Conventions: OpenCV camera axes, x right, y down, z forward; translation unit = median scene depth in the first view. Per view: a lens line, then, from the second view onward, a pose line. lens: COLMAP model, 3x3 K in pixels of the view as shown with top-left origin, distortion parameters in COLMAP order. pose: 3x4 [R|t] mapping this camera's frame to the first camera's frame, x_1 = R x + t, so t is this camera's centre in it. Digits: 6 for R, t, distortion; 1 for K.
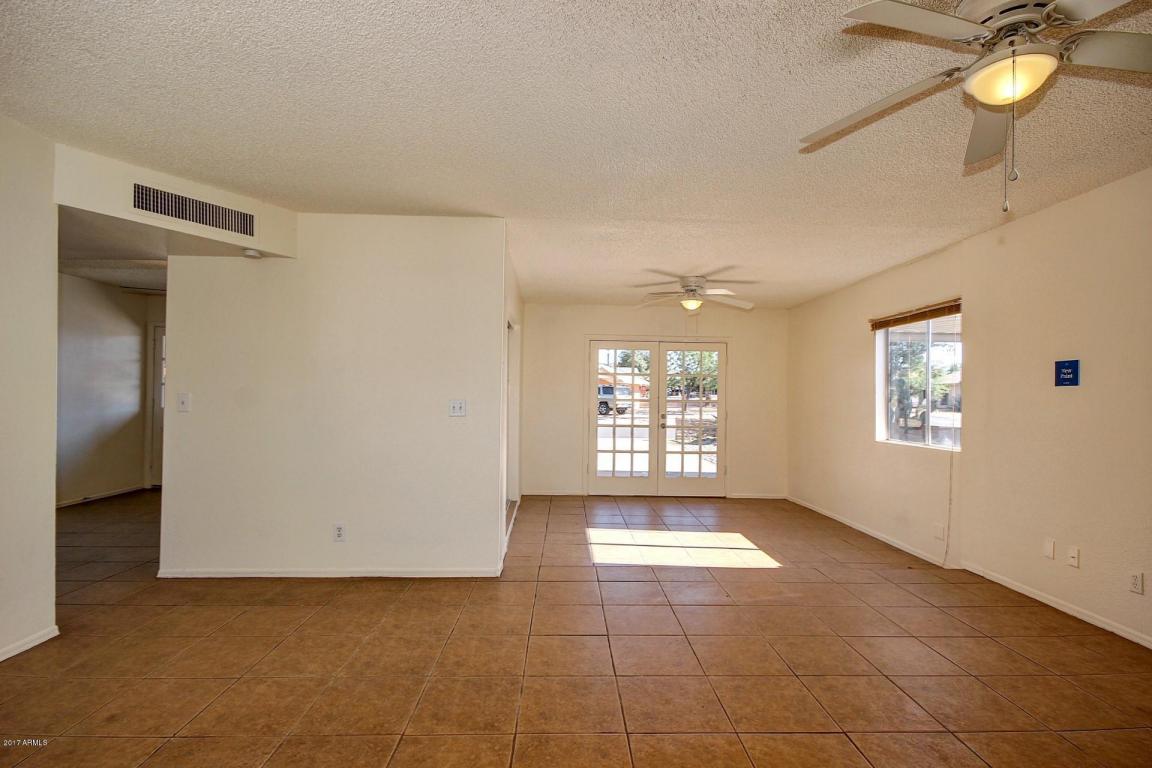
lens RADIAL K [[544.1, 0, 582.4], [0, 544.1, 392.3], [0, 0, 1]] dist [0.003877, -0.000657]
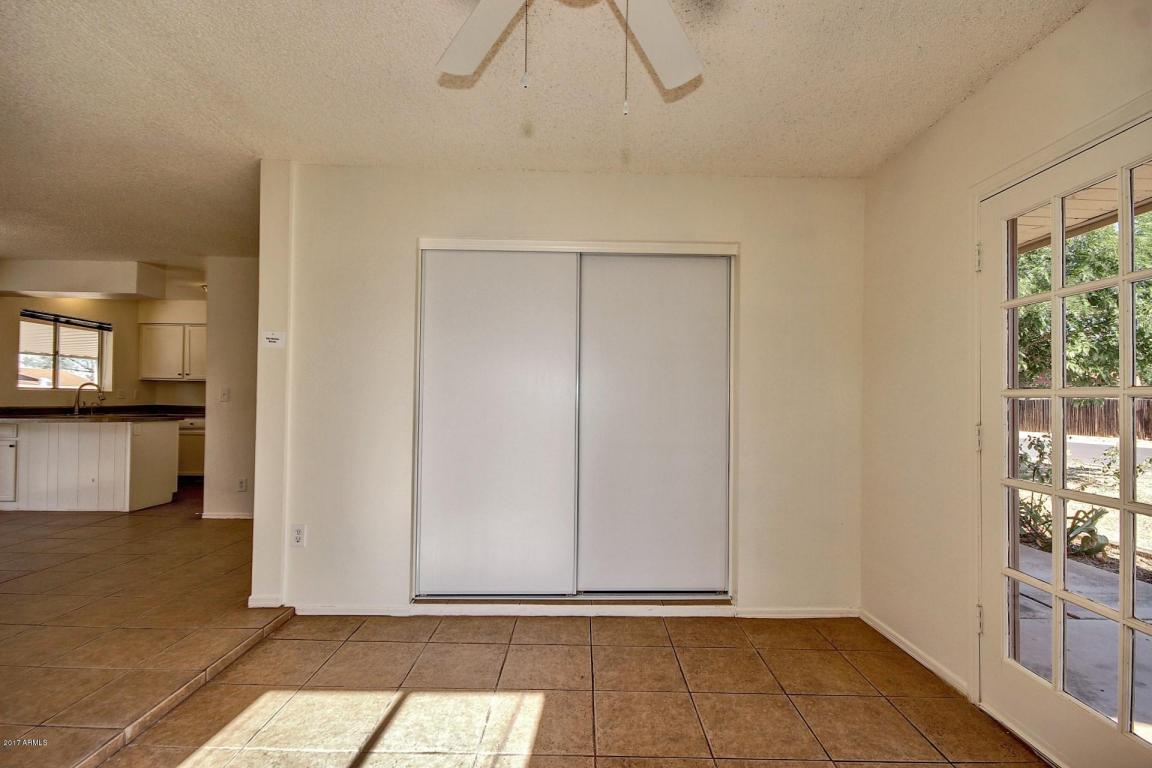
lens RADIAL K [[543.2, 0, 568.1], [0, 543.2, 388.5], [0, 0, 1]] dist [0.019241, -0.000480]
pose [[-0.044546, -0.031464, -0.998512, 0.331575], [-0.001113, 0.999505, -0.031445, 0.022767], [0.999007, -0.000289, -0.044559, 0.788615]]
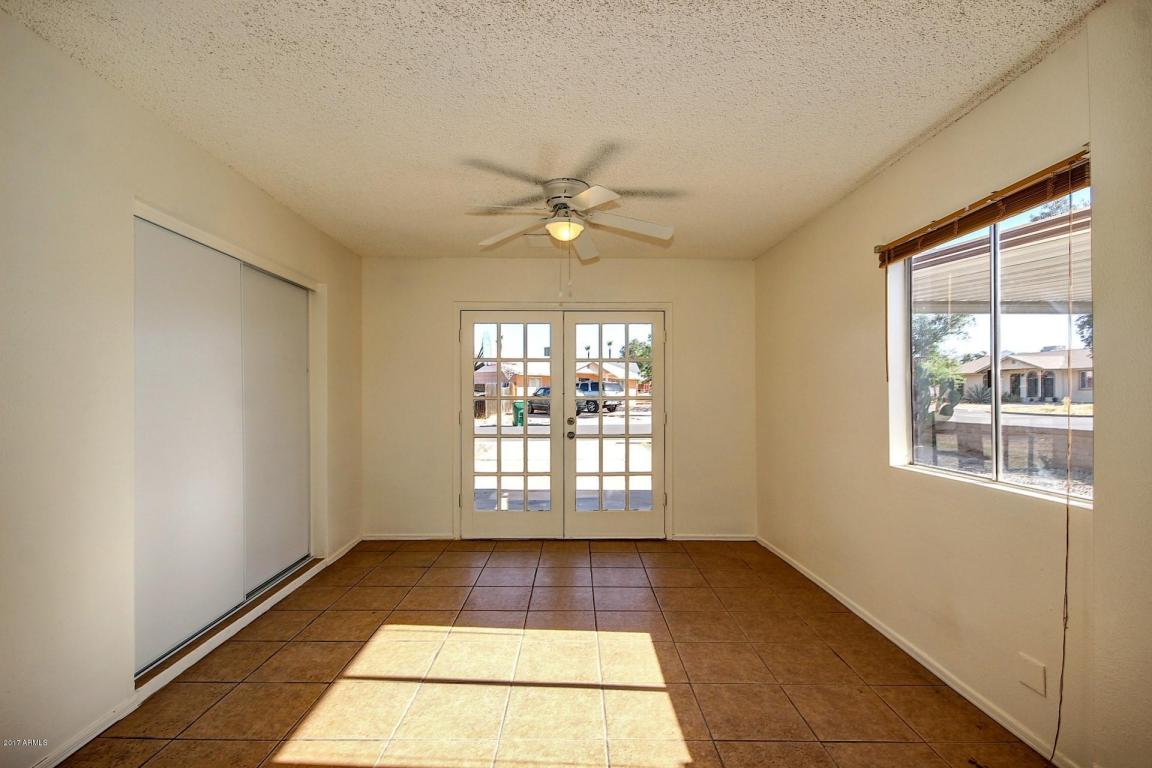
lens RADIAL K [[544.1, 0, 582.4], [0, 544.1, 392.3], [0, 0, 1]] dist [0.003877, -0.000657]
pose [[0.999782, -0.015487, -0.013980, 0.175464], [0.015563, 0.999865, 0.005318, 0.004749], [0.013896, -0.005535, 0.999888, 0.330548]]
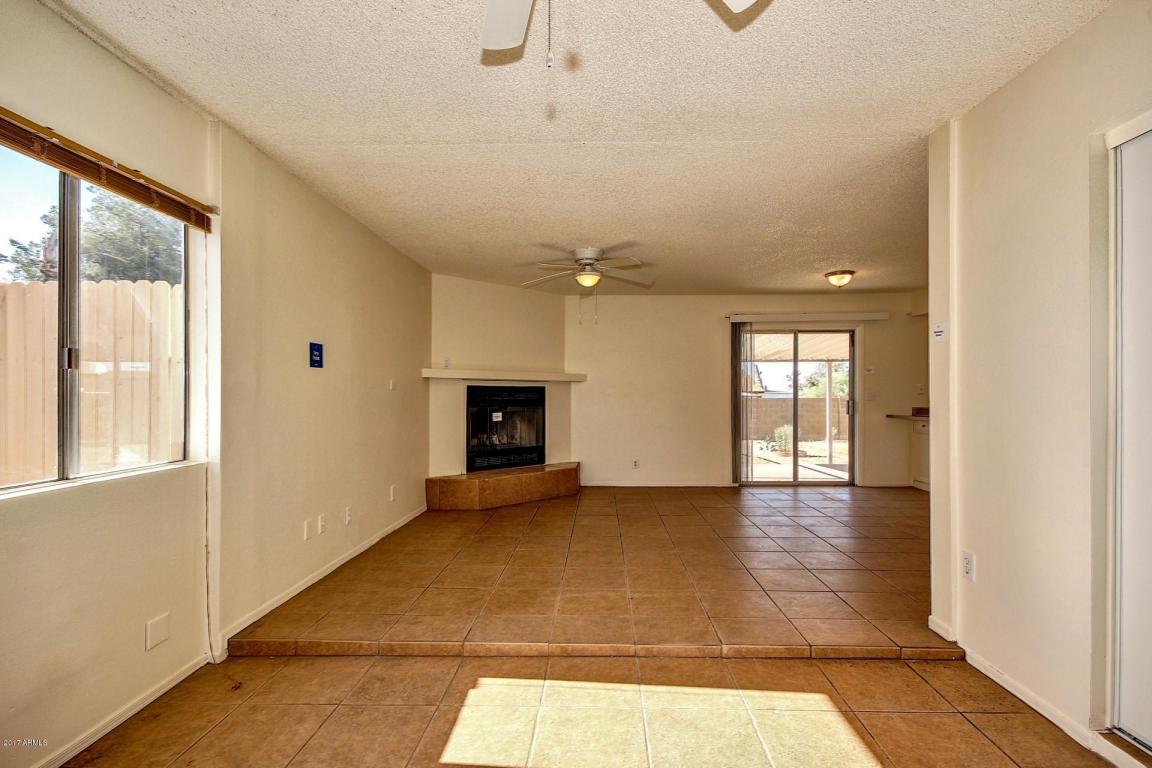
lens RADIAL K [[544.1, 0, 582.4], [0, 544.1, 392.3], [0, 0, 1]] dist [0.003877, -0.000657]
pose [[-0.997917, -0.011040, 0.063560, 0.140186], [-0.012057, 0.999805, -0.015646, 0.021089], [-0.063375, -0.016379, -0.997855, 0.924974]]
